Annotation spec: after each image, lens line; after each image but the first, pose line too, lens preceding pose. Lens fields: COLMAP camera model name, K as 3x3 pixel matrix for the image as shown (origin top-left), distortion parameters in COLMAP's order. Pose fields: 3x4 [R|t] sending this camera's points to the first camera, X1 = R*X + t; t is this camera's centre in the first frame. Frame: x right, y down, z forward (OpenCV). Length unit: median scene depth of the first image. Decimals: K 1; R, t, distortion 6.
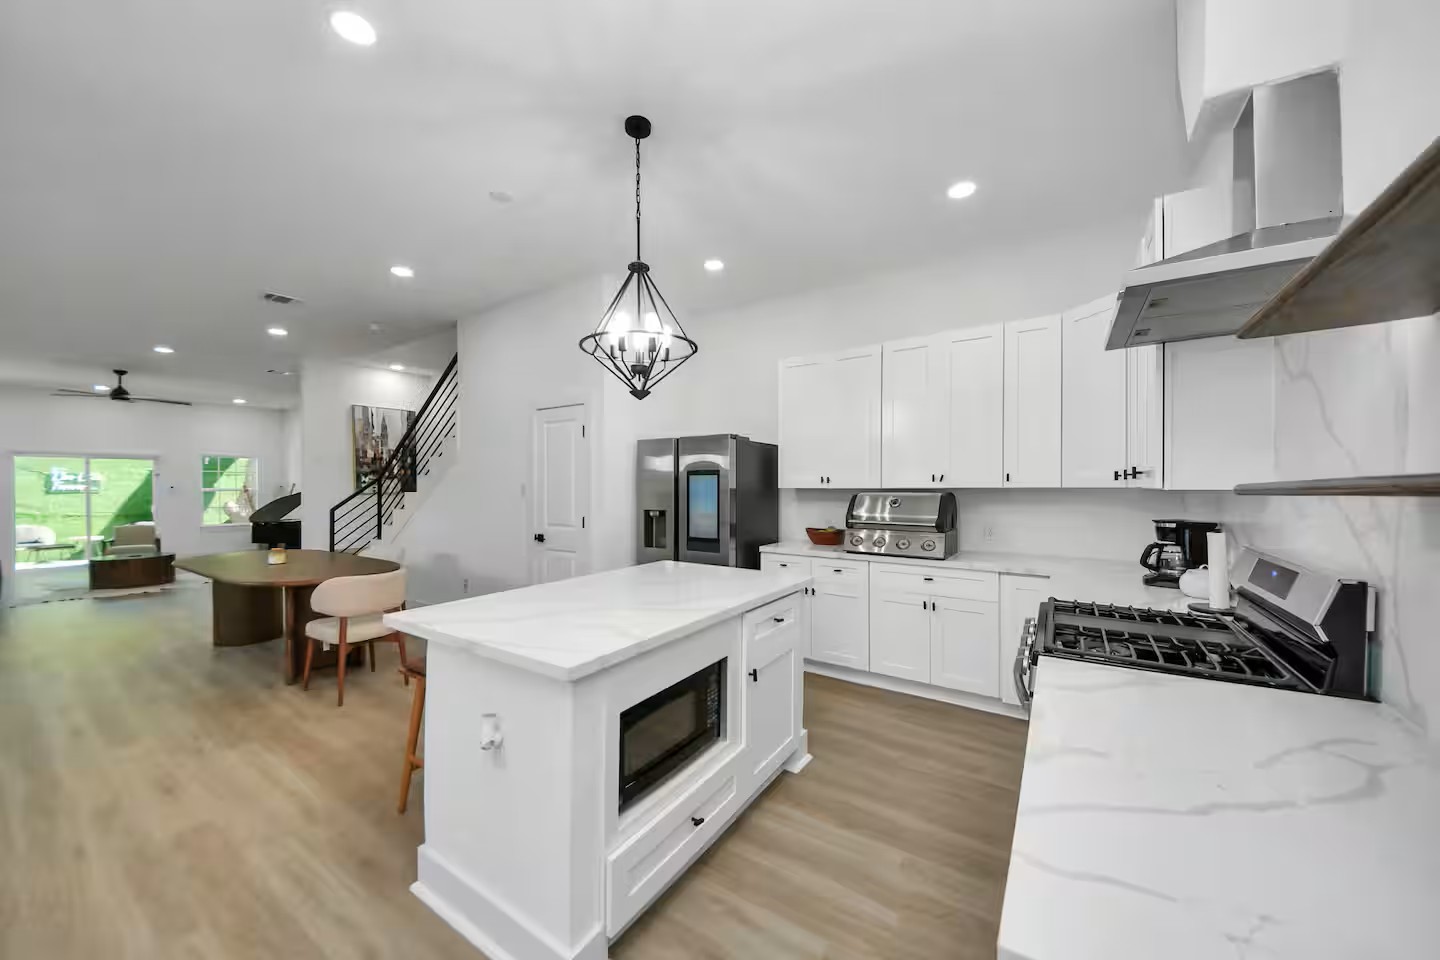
lens RADIAL K [[540.3, 0, 683.7], [0, 540.3, 491.4], [0, 0, 1]] dist [-0.000321, -0.000234]
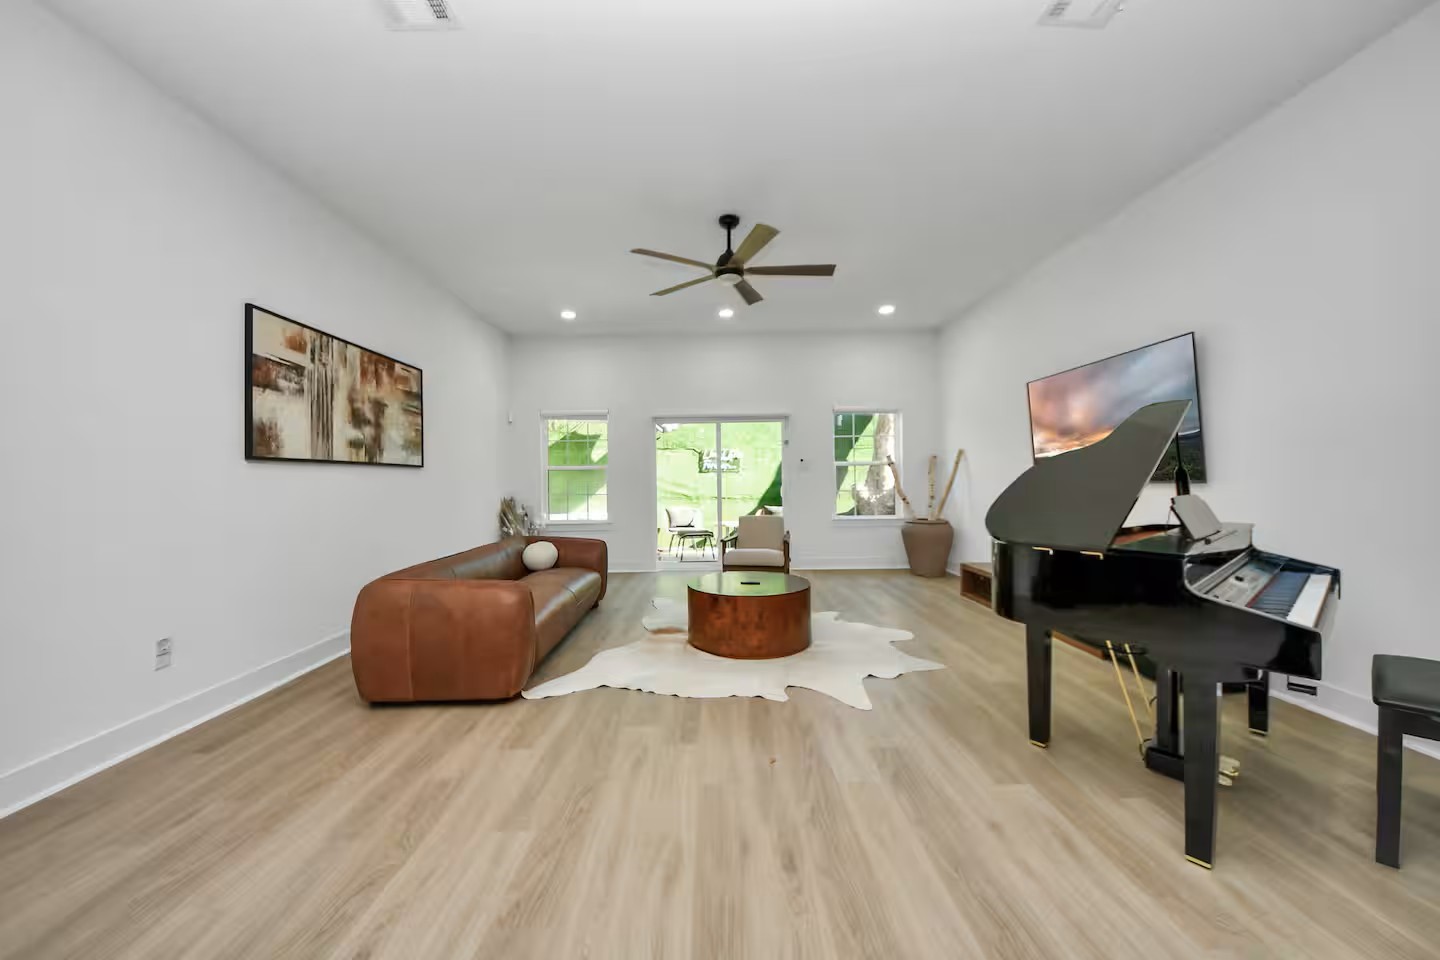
lens RADIAL K [[528.8, 0, 707.6], [0, 528.8, 479.7], [0, 0, 1]] dist [0.058297, -0.000044]
pose [[0.599239, -0.003619, -0.800562, -1.270436], [0.004067, 0.999991, -0.001476, 0.048935], [0.800560, -0.002371, 0.599248, 1.326811]]
